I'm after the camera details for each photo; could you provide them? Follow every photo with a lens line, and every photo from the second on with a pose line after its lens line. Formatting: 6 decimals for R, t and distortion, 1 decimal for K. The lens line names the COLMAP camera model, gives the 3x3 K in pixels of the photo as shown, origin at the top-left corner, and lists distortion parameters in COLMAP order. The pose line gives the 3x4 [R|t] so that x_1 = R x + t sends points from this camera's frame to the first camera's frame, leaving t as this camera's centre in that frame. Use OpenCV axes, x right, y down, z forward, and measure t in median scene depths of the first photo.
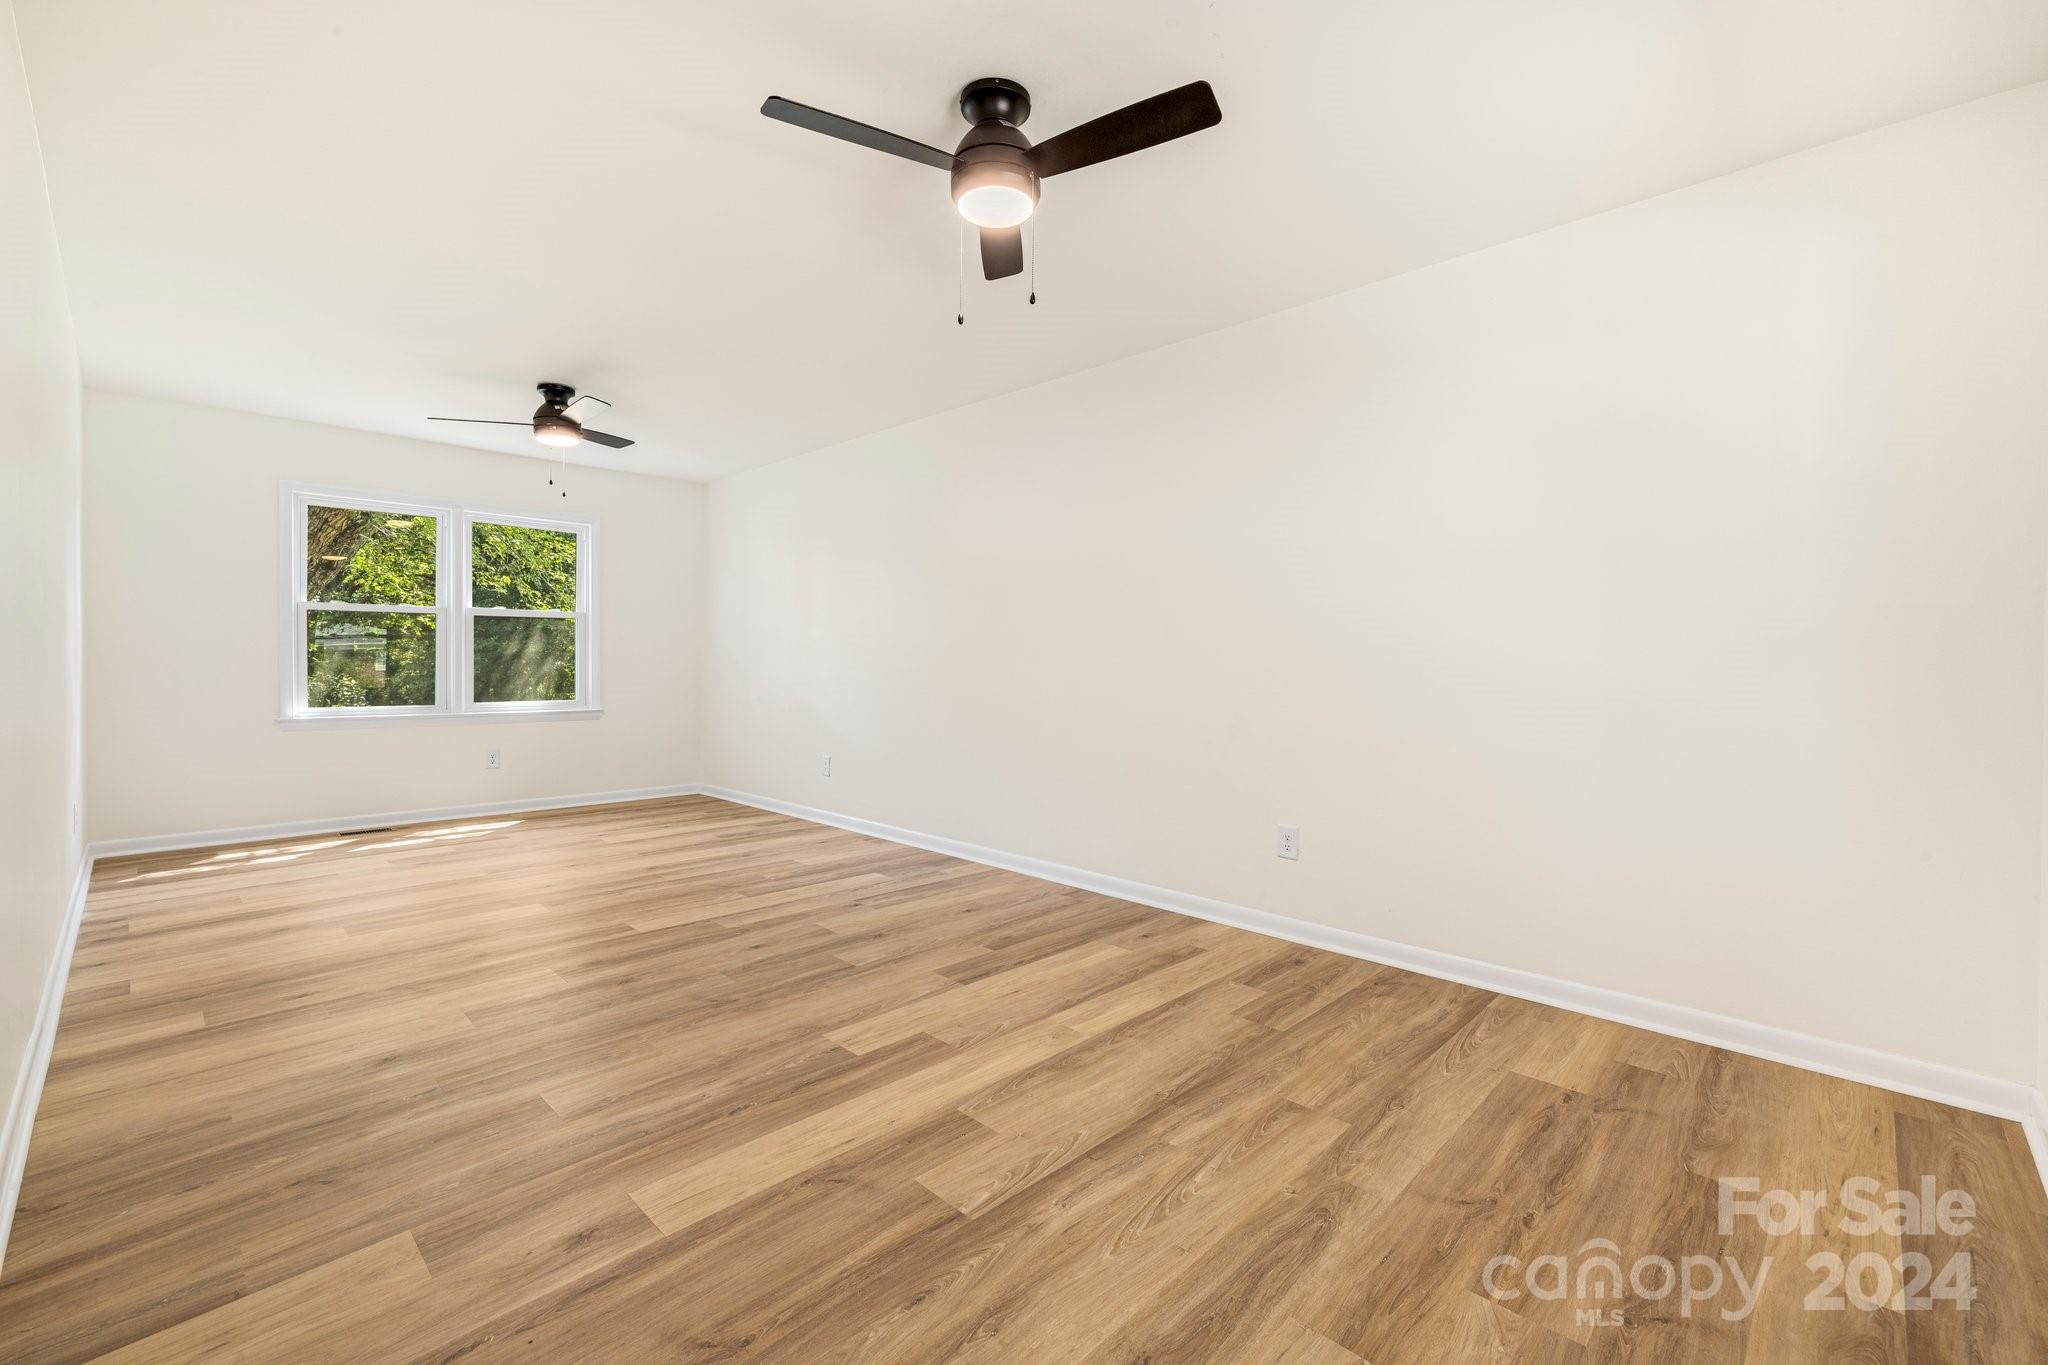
lens RADIAL K [[863.5, 0, 1022.6], [0, 863.5, 660.9], [0, 0, 1]] dist [0.000621, 0.000460]
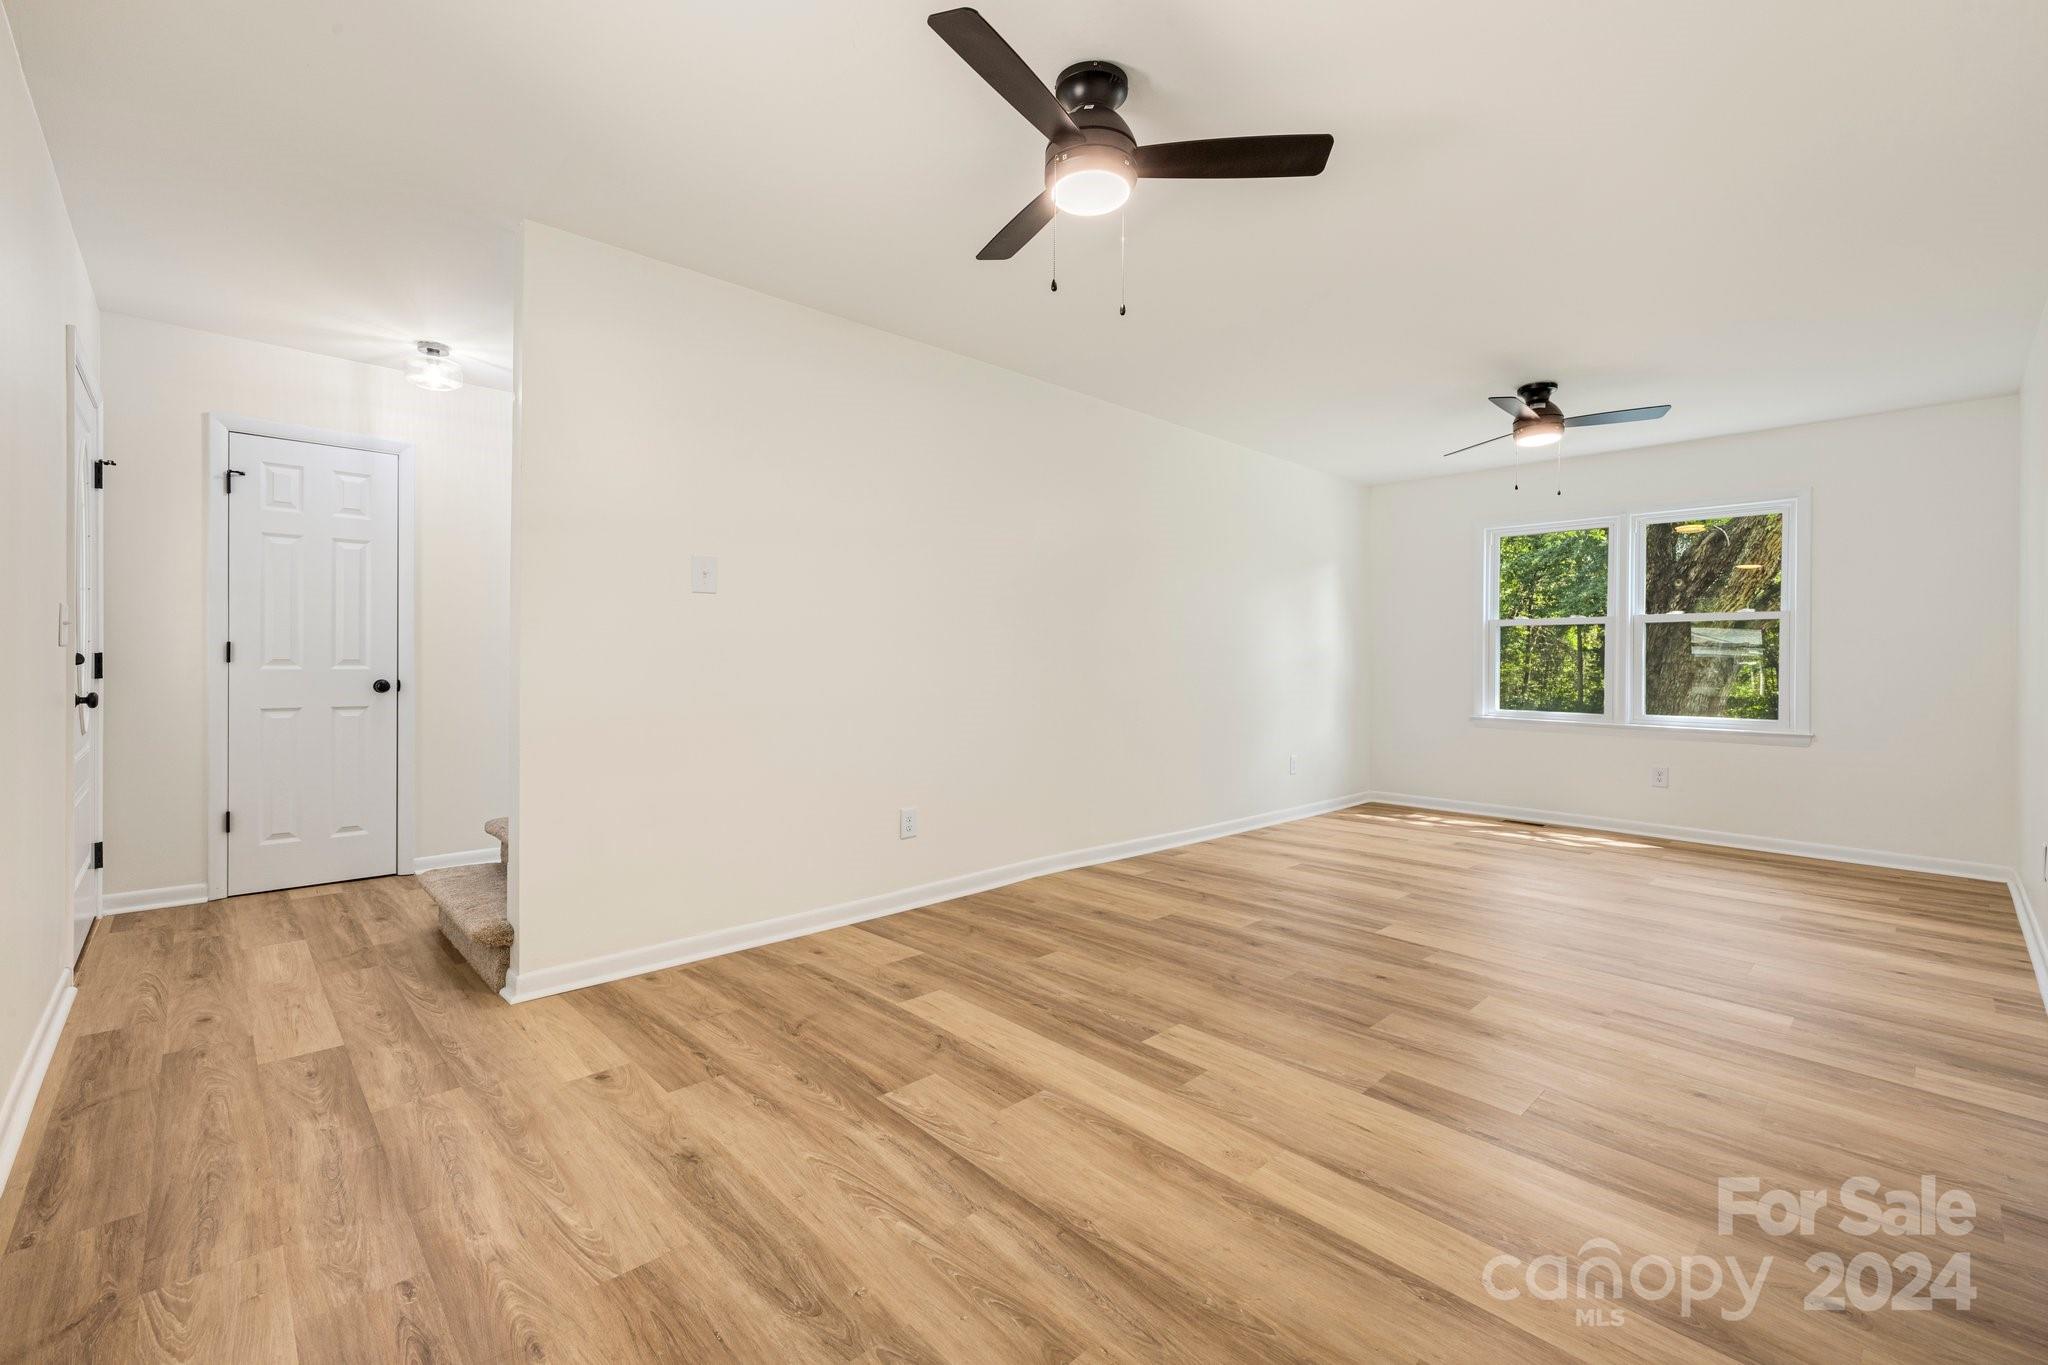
lens RADIAL K [[863.5, 0, 1022.6], [0, 863.5, 660.9], [0, 0, 1]] dist [0.000621, 0.000460]
pose [[-0.034669, -0.007014, -0.999374, 0.881758], [-0.009811, 0.999930, -0.006678, 0.005771], [0.999351, 0.009574, -0.034736, 0.910359]]
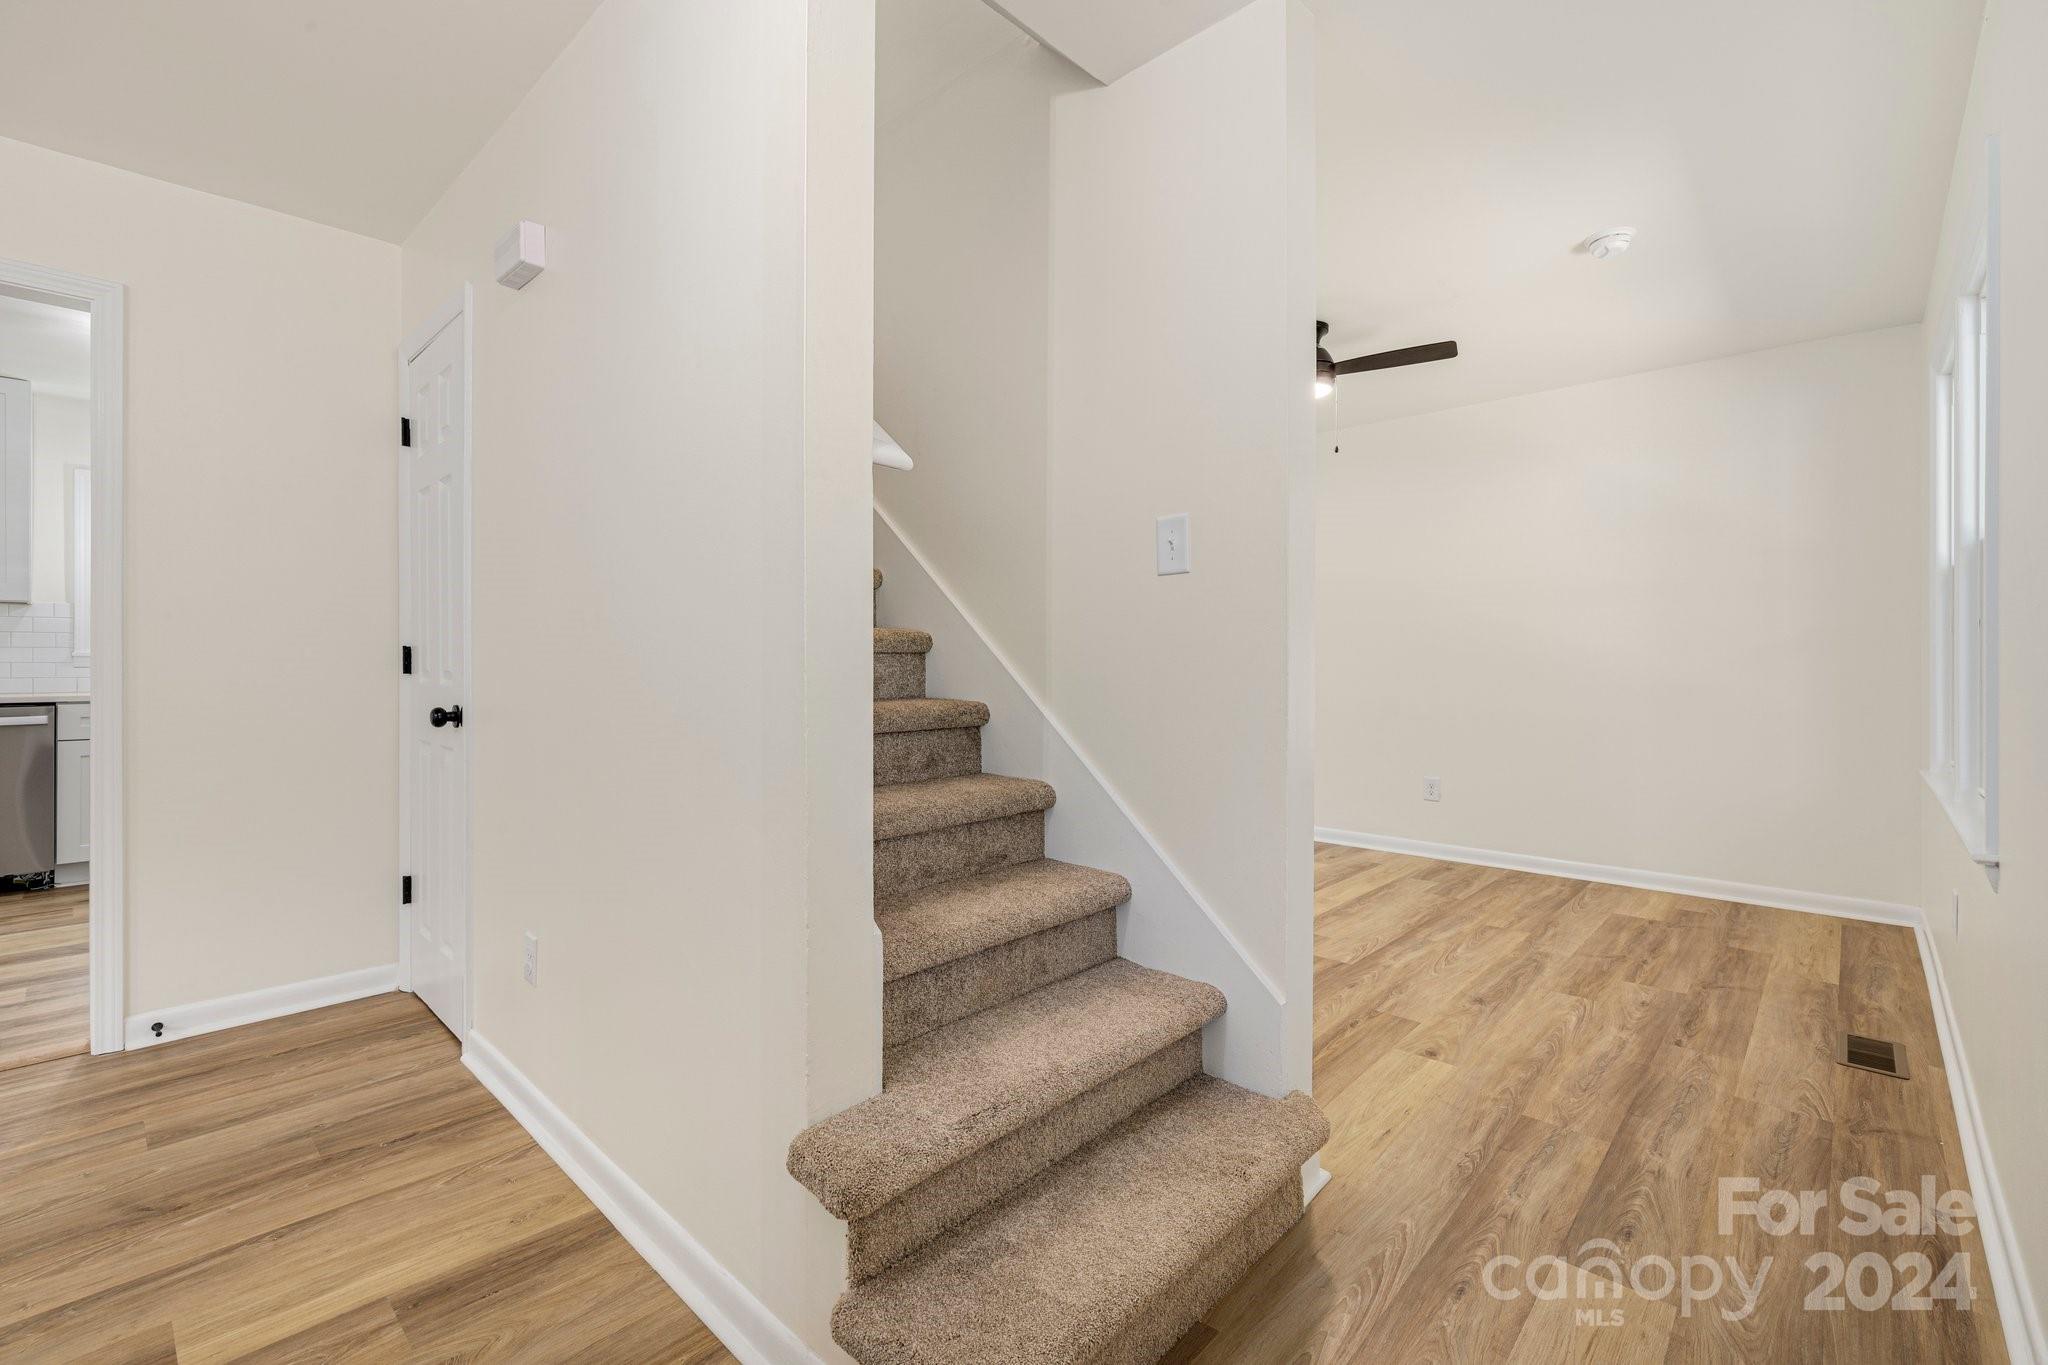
lens RADIAL K [[863.5, 0, 1022.6], [0, 863.5, 660.9], [0, 0, 1]] dist [0.000621, 0.000460]
pose [[0.999918, -0.008434, 0.009620, -0.573597], [0.008449, 0.999963, -0.001444, -0.012750], [-0.009608, 0.001525, 0.999953, -0.638064]]
